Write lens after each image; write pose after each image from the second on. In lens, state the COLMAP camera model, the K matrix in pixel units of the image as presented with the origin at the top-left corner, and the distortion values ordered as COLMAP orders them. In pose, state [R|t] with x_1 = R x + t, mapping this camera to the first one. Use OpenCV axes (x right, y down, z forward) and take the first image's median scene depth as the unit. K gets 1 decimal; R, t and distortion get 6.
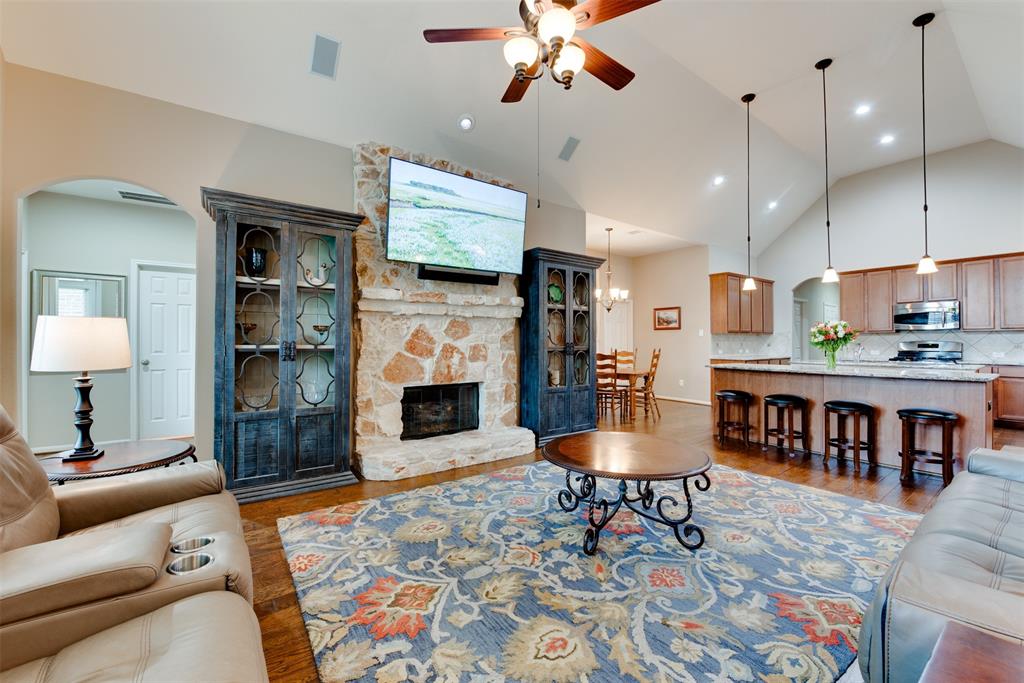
lens RADIAL K [[408.6, 0, 512.0], [0, 408.6, 341.5], [0, 0, 1]] dist [-0.018264, -0.000521]
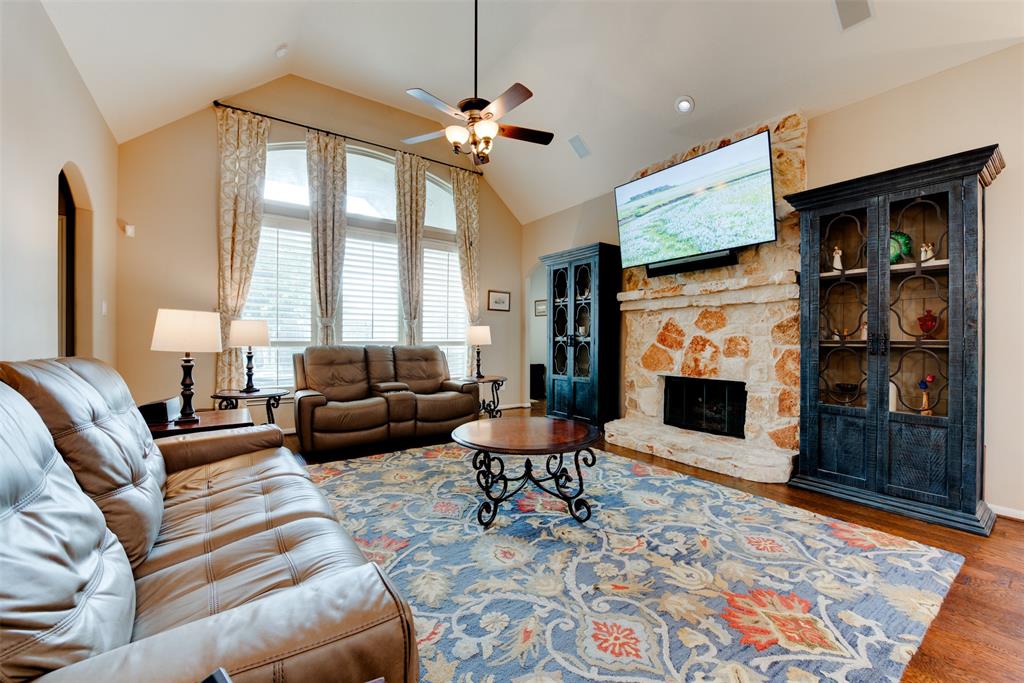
lens RADIAL K [[406.5, 0, 514.7], [0, 406.5, 341.4], [0, 0, 1]] dist [-0.016103, -0.000282]
pose [[-0.001520, 0.003678, -0.999992, 0.758117], [-0.000787, 0.999993, 0.003680, 0.014202], [0.999999, 0.000793, -0.001517, 0.544365]]
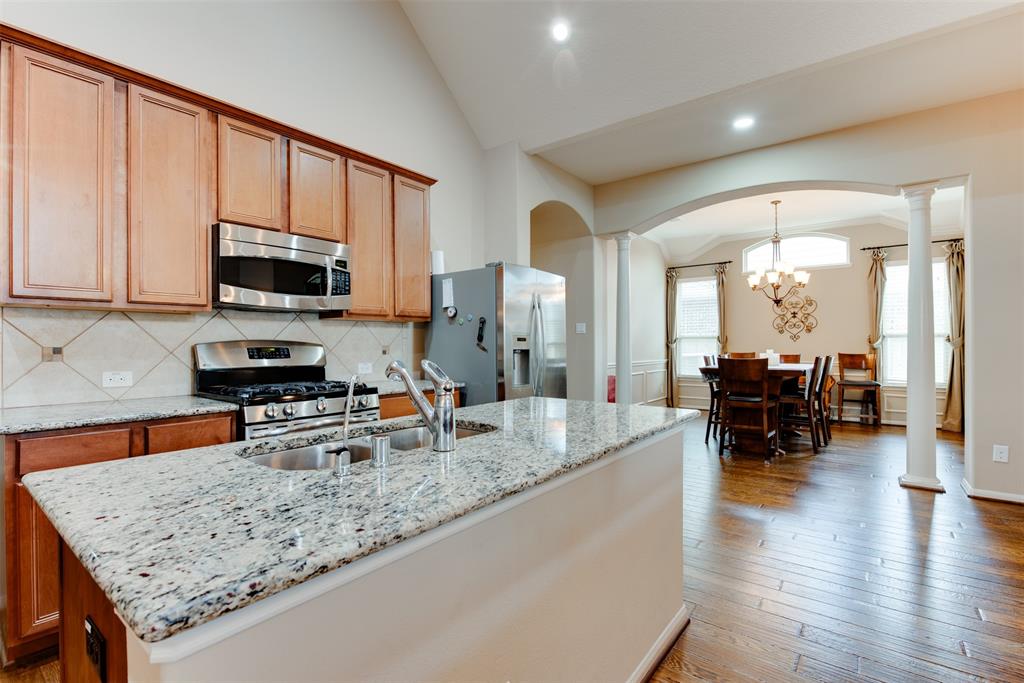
lens RADIAL K [[471.2, 0, 512.0], [0, 471.2, 341.5], [0, 0, 1]] dist [-0.014650, -0.000305]
pose [[-0.288406, 0.004609, 0.957497, 0.794076], [-0.000608, 0.999987, -0.004997, 0.003350], [-0.957508, -0.002023, -0.288400, 1.306971]]
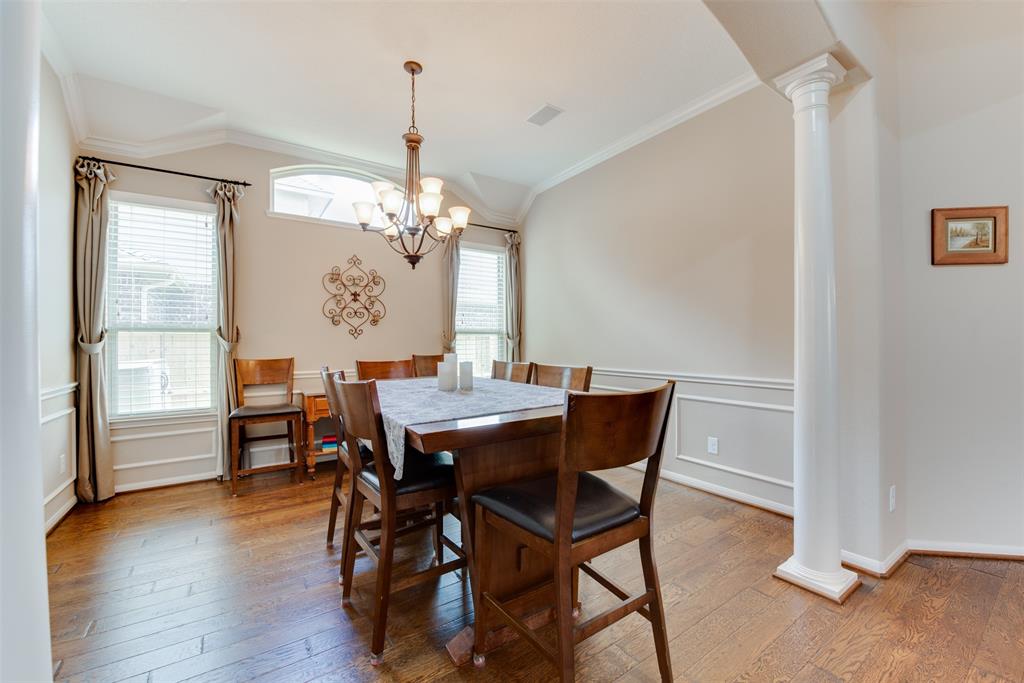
lens RADIAL K [[406.5, 0, 514.7], [0, 406.5, 341.4], [0, 0, 1]] dist [-0.016103, -0.000282]
pose [[-0.999611, 0.003705, 0.027648, 1.721643], [0.003639, 0.999990, -0.002441, 0.005090], [-0.027657, -0.002340, -0.999615, 0.772940]]
